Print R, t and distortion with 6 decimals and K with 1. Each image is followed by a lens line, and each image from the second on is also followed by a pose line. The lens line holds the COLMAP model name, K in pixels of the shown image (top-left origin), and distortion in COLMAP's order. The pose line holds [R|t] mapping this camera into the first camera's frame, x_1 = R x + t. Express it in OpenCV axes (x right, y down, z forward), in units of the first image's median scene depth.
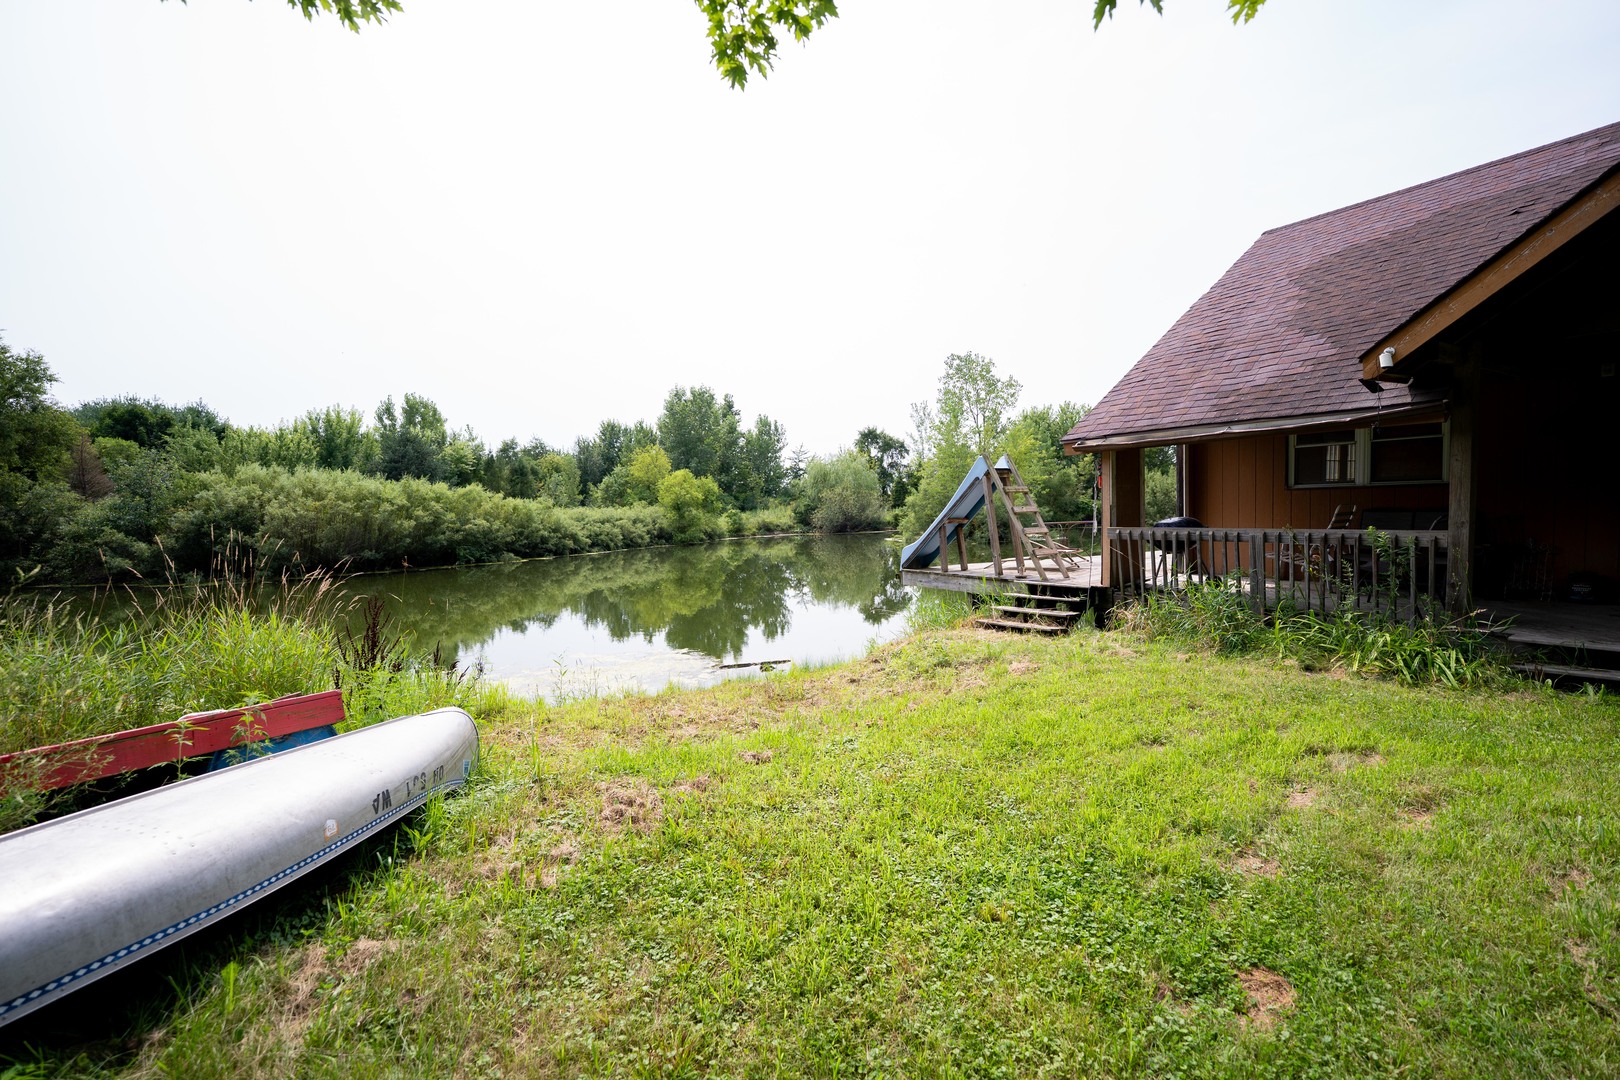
lens RADIAL K [[655.5, 0, 815.7], [0, 655.5, 546.2], [0, 0, 1]] dist [-0.024631, 0.000390]
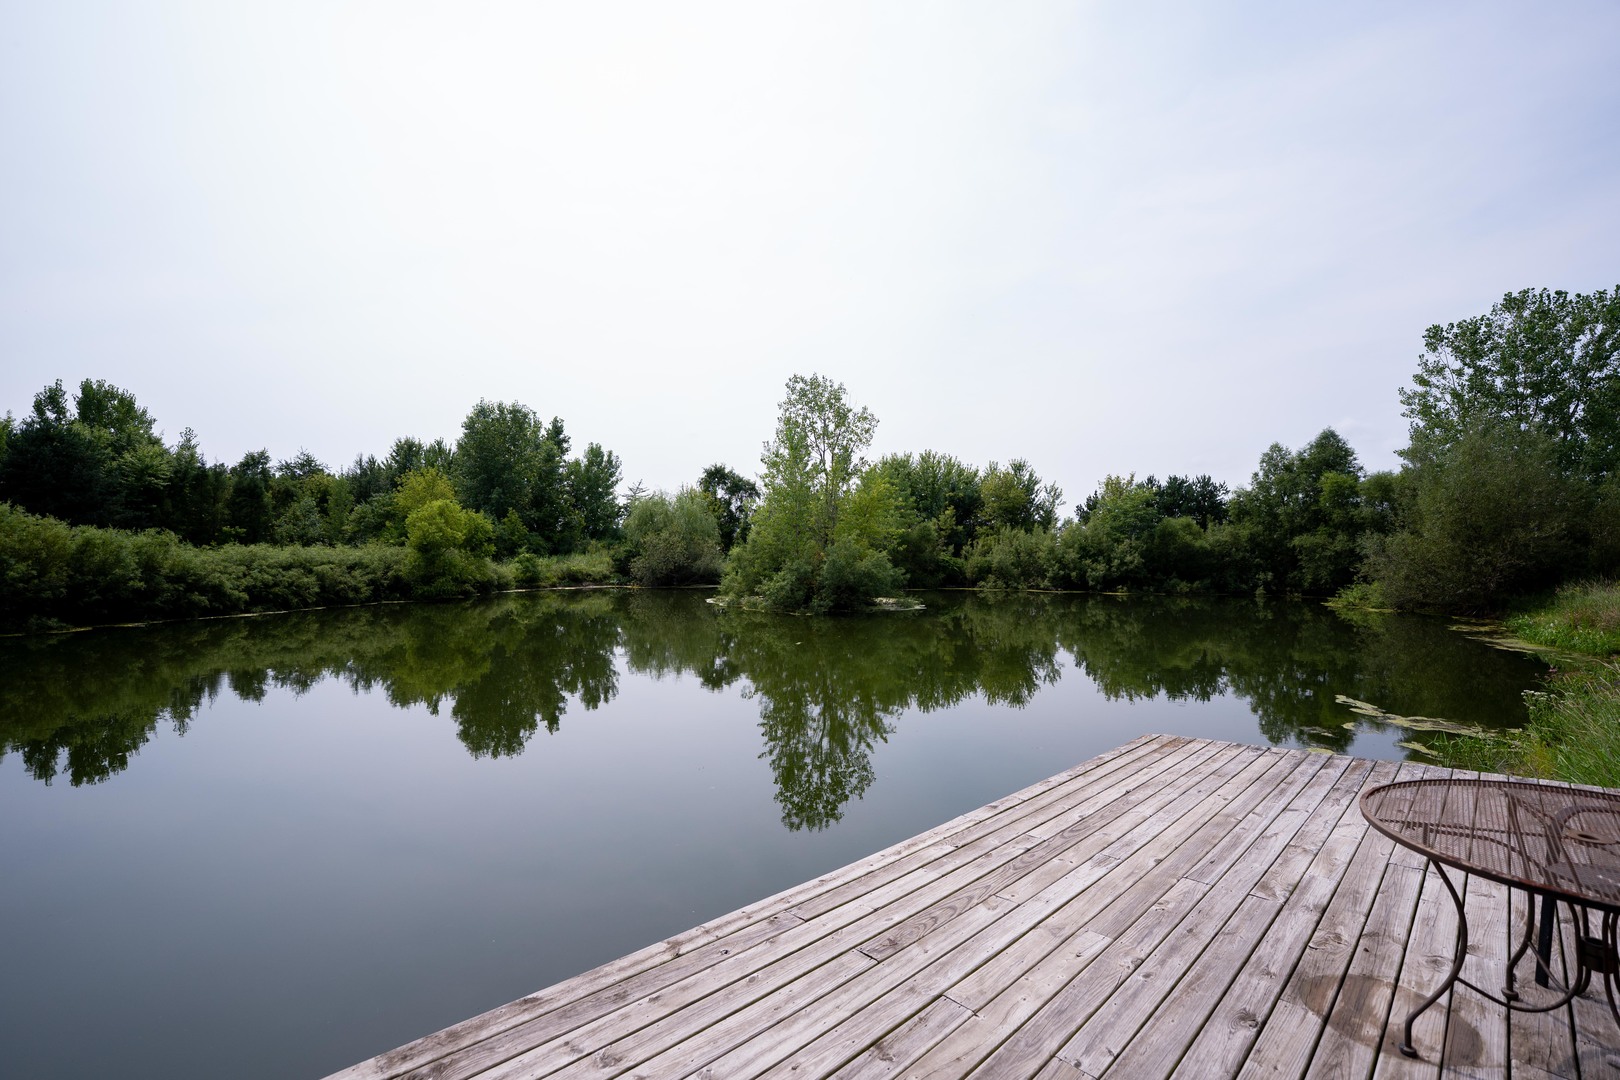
lens RADIAL K [[655.5, 0, 815.7], [0, 655.5, 546.2], [0, 0, 1]] dist [-0.024631, 0.000390]
pose [[0.979664, 0.039818, 0.196657, 0.384585], [-0.026290, 0.997135, -0.070933, -0.113408], [-0.198918, 0.064321, 0.977903, 0.991944]]
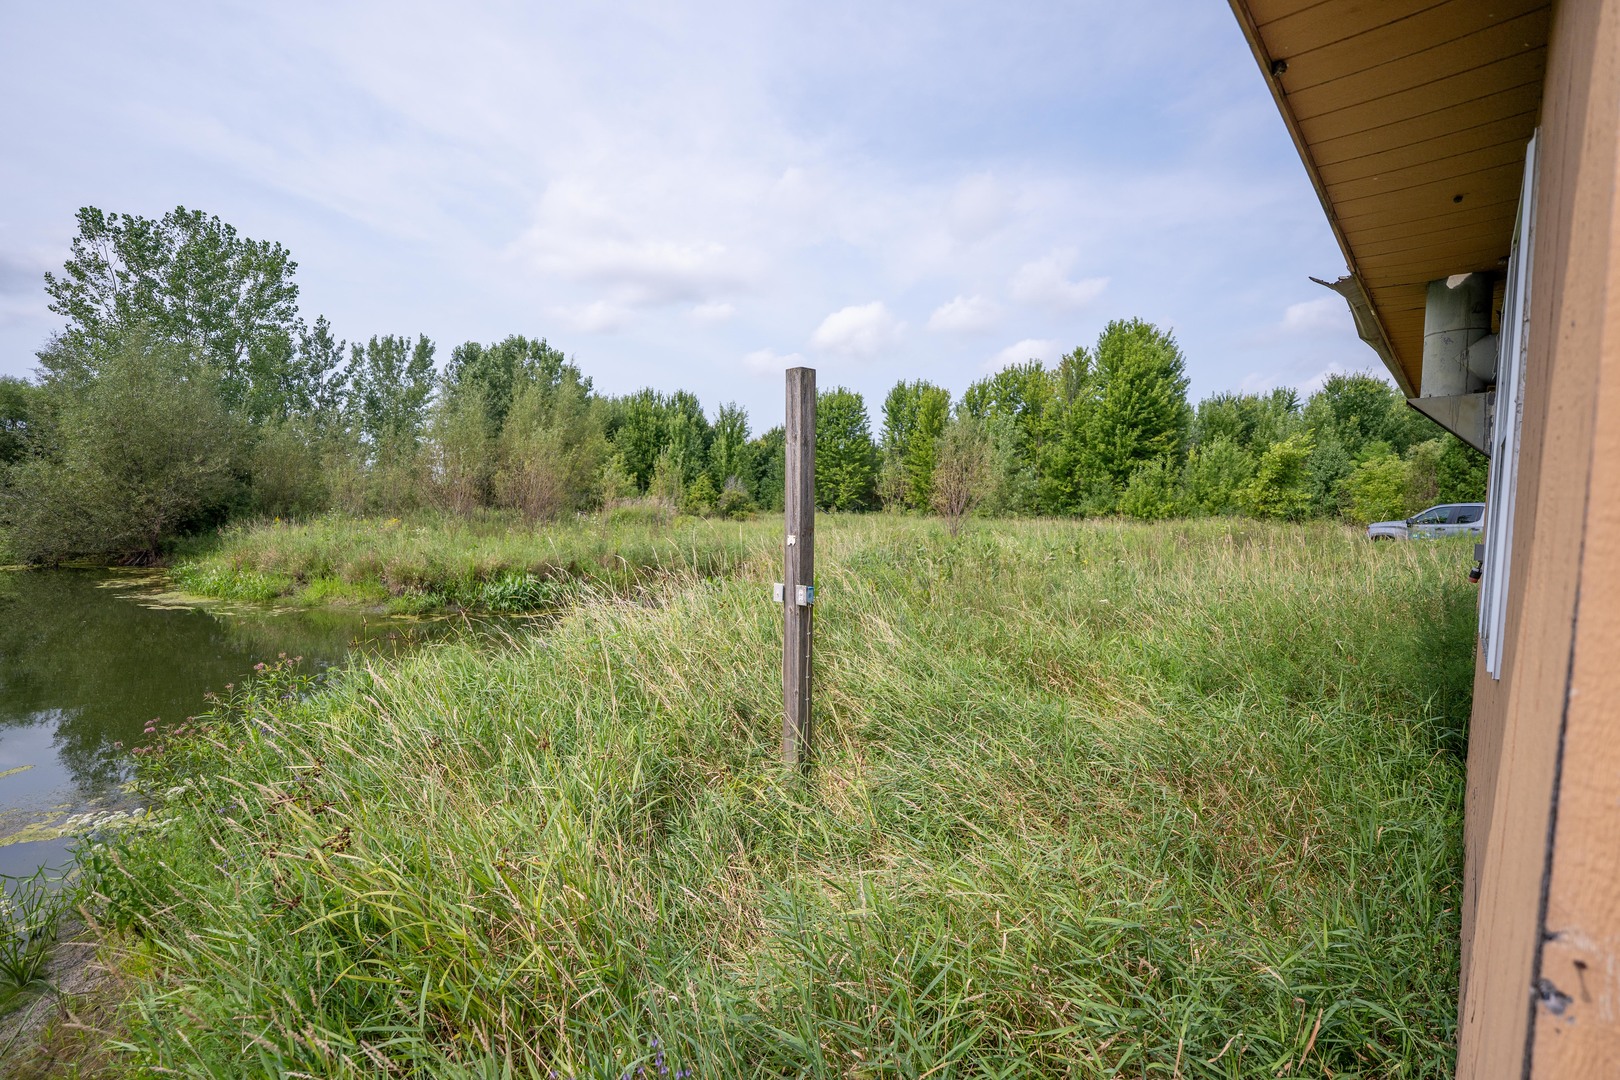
lens RADIAL K [[679.3, 0, 810.0], [0, 679.3, 540.0], [0, 0, 1]] dist [-0.029002, -0.000148]
pose [[-0.206248, -0.020292, 0.978289, 0.941900], [0.045216, 0.998519, 0.030244, -0.136548], [-0.977455, 0.050472, -0.205025, 1.269617]]
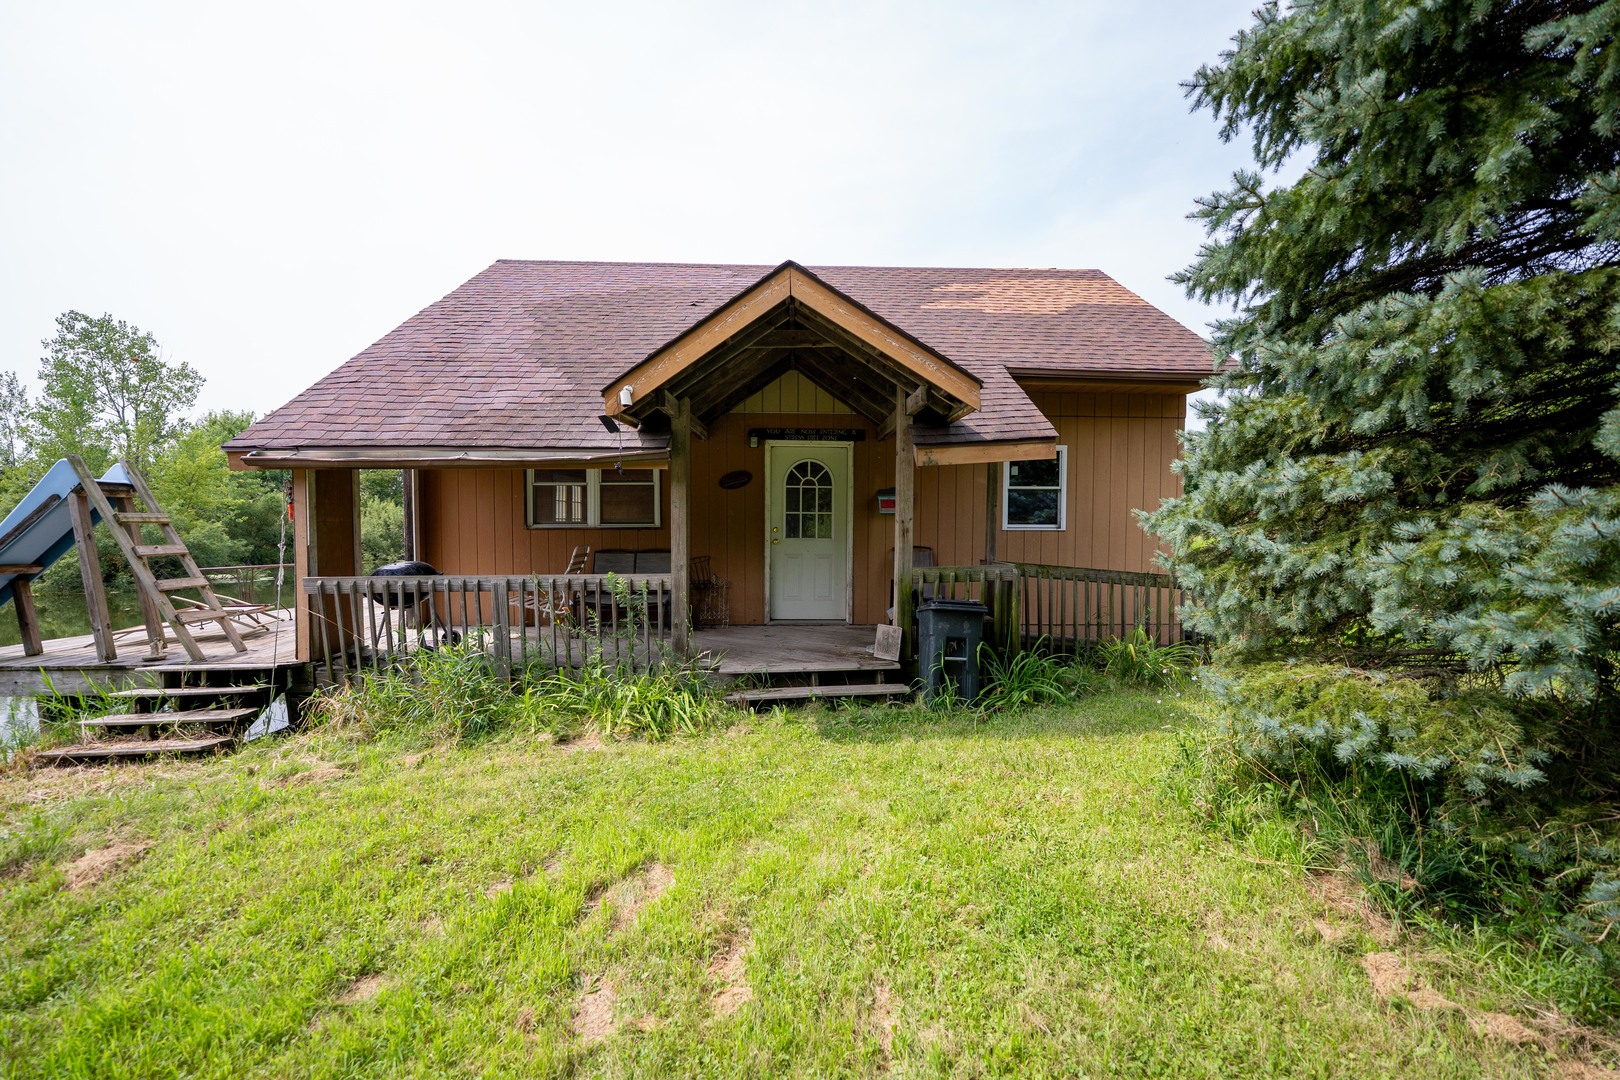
lens RADIAL K [[654.1, 0, 810.0], [0, 654.1, 540.0], [0, 0, 1]] dist [-0.032658, 0.003667]
pose [[0.492693, 0.007889, 0.870167, 0.107631], [0.043284, 0.998499, -0.033560, -0.020950], [-0.869126, 0.054199, 0.491612, 0.172566]]
